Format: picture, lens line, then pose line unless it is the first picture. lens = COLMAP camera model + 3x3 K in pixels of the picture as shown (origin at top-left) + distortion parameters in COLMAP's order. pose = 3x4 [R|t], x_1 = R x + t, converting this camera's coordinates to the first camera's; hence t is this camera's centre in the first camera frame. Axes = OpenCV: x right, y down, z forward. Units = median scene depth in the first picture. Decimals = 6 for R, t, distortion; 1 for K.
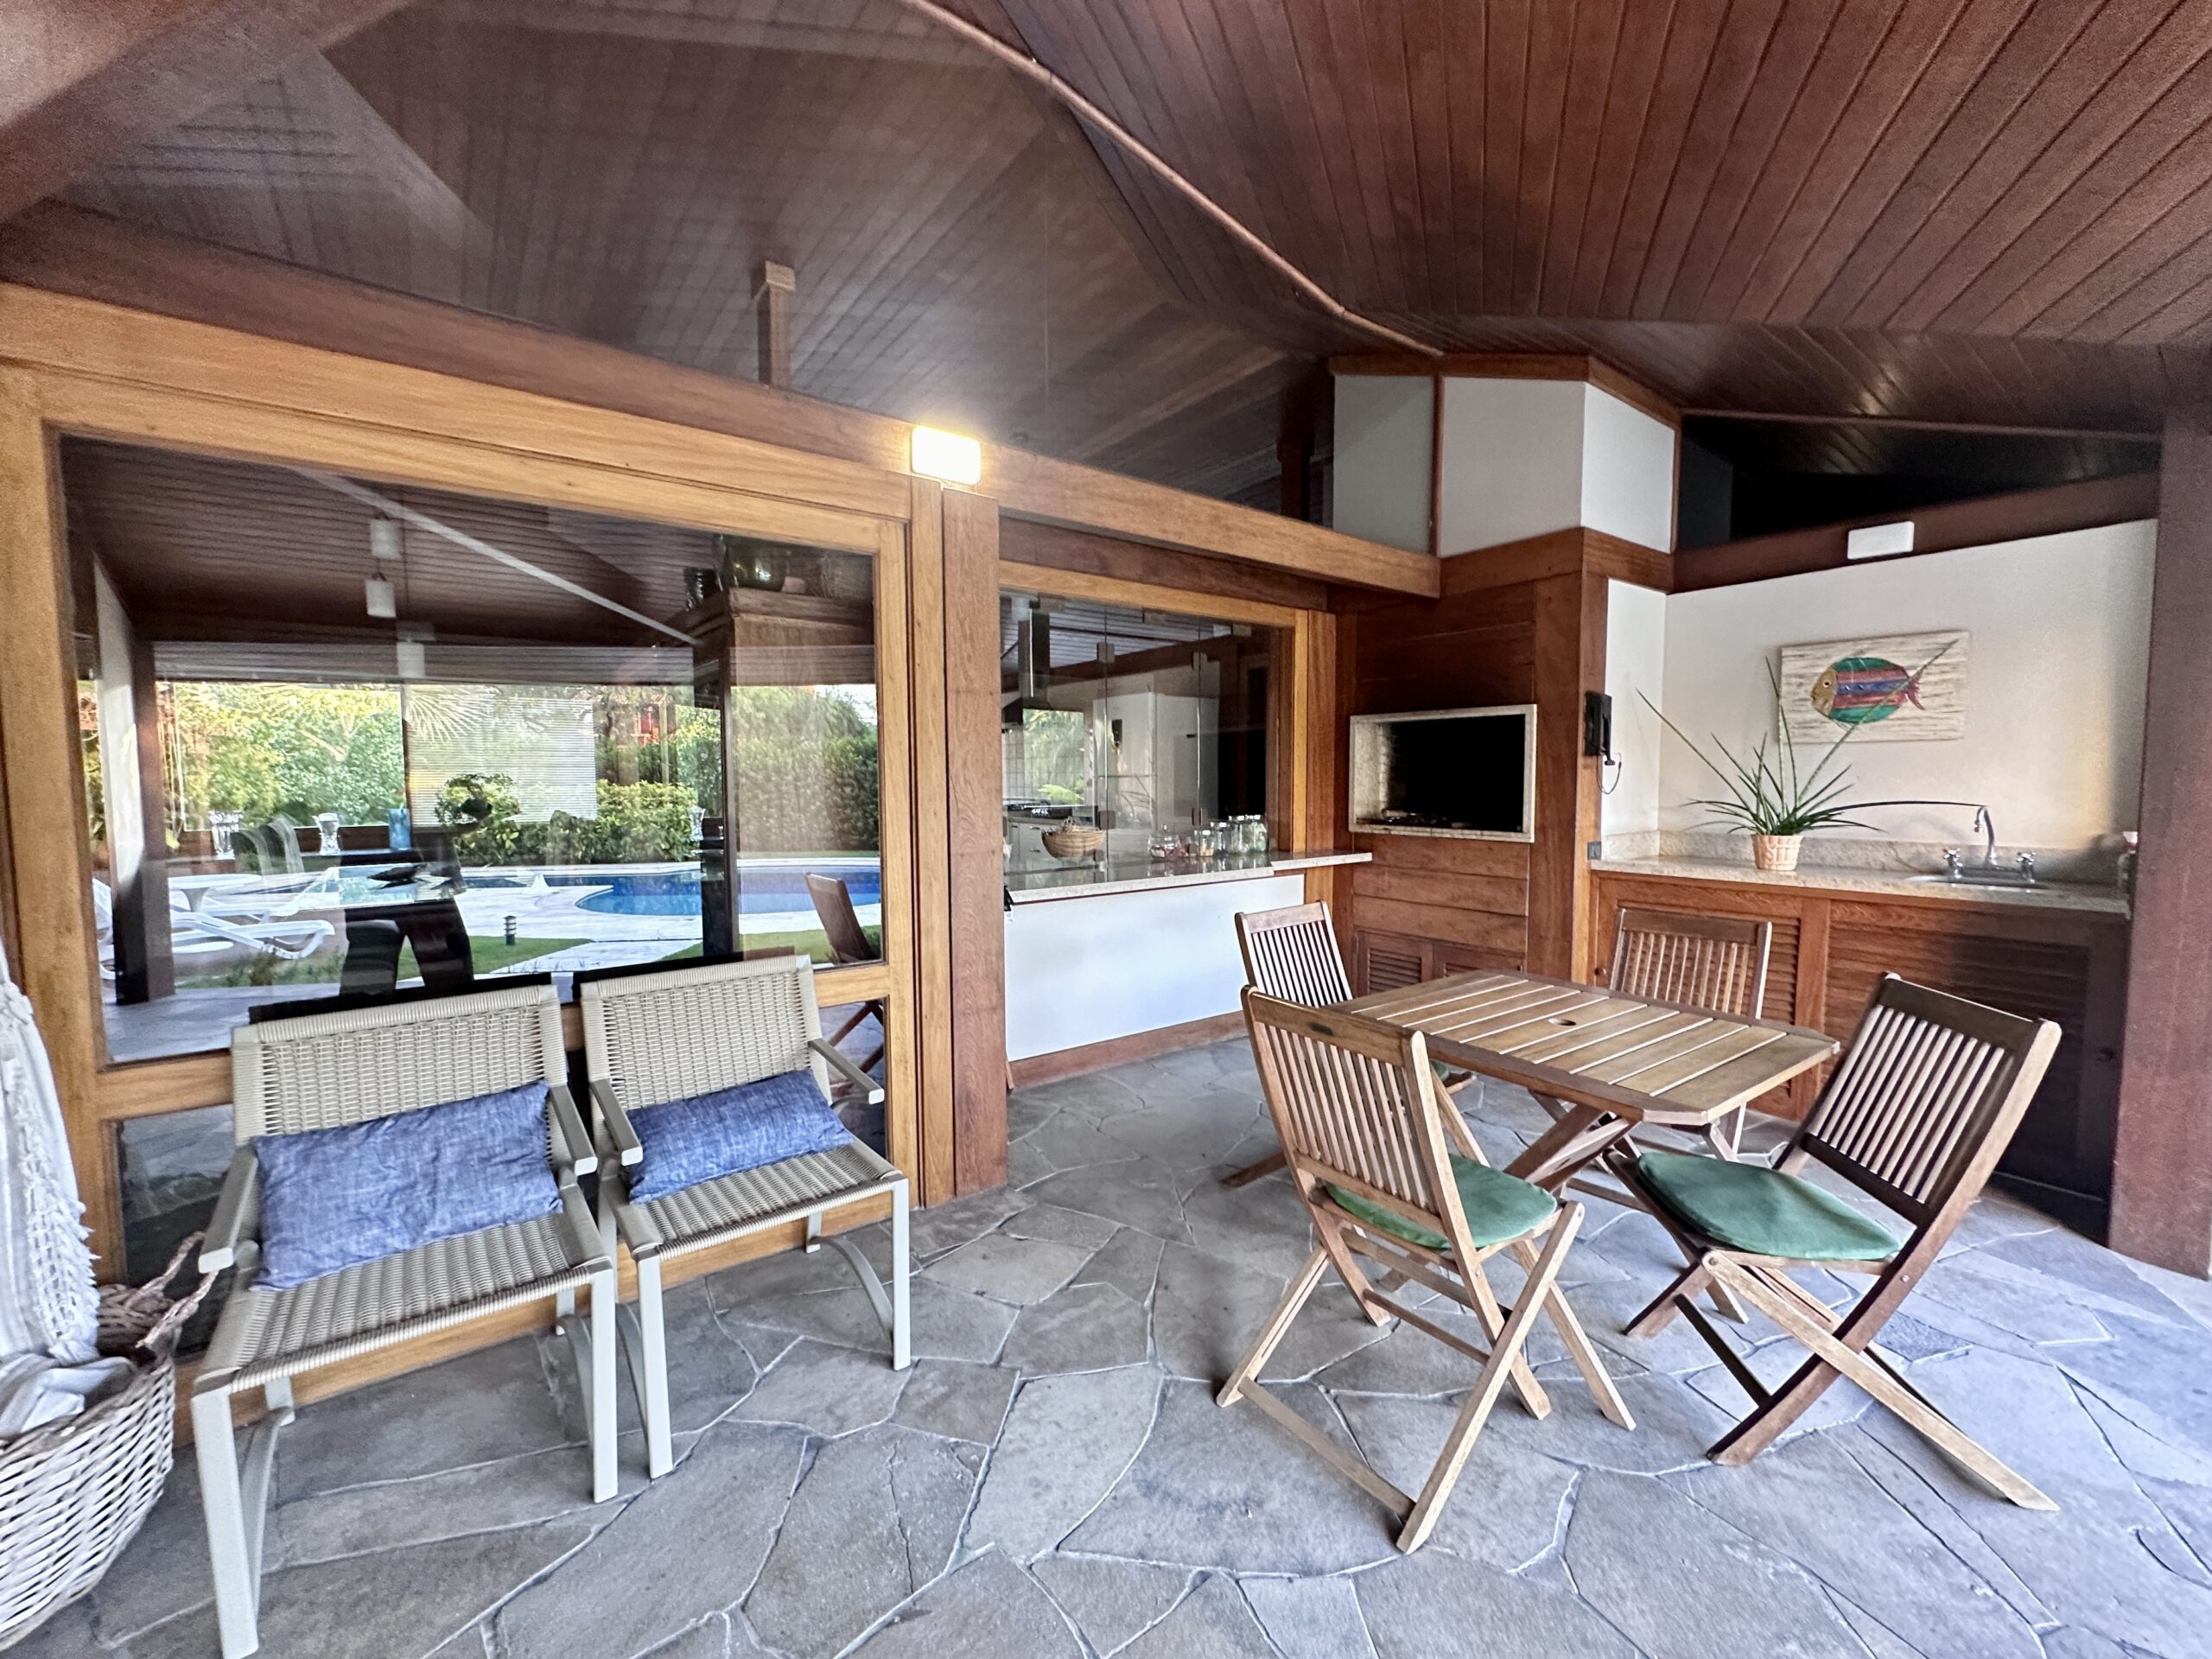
lens RADIAL K [[883.3, 0, 1102.3], [0, 883.3, 836.3], [0, 0, 1]] dist [-0.003611, -0.000592]
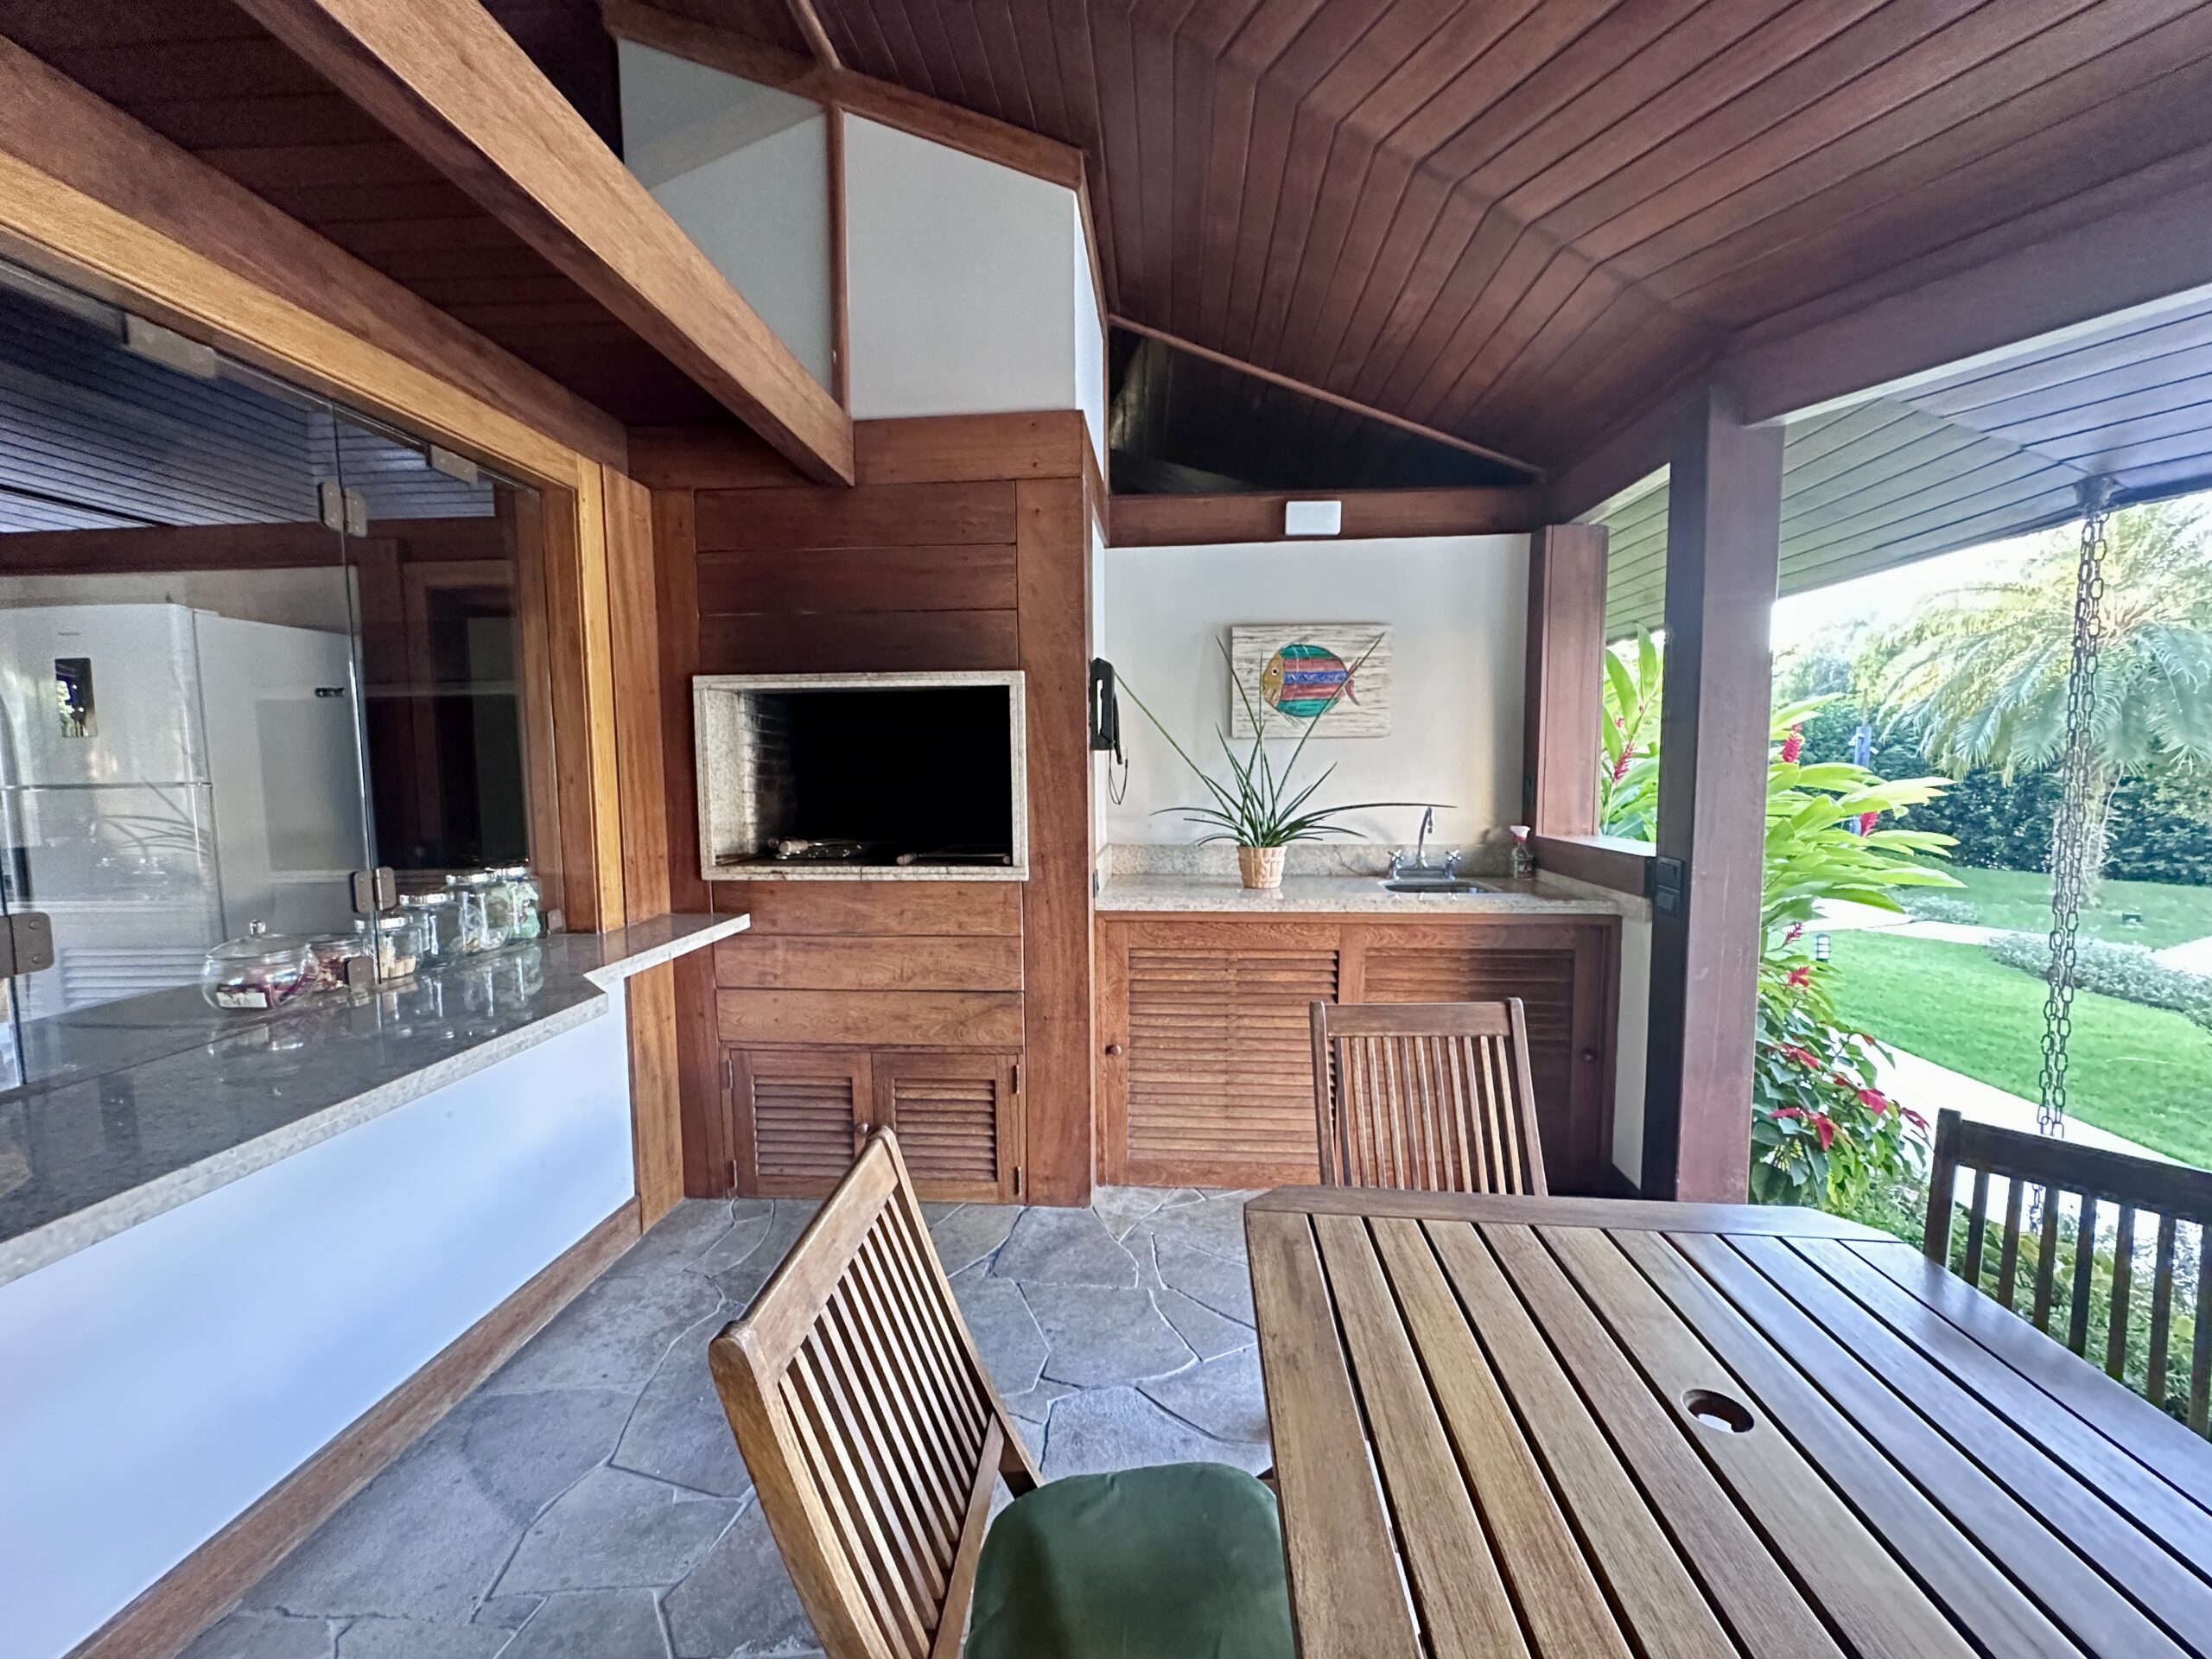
lens RADIAL K [[883.3, 0, 1104.7], [0, 883.3, 832.1], [0, 0, 1]] dist [-0.003611, -0.000592]
pose [[0.653249, -0.060584, 0.754716, 0.027347], [0.058609, 0.997849, 0.029372, -0.045307], [-0.754872, 0.025046, 0.655394, 0.521321]]
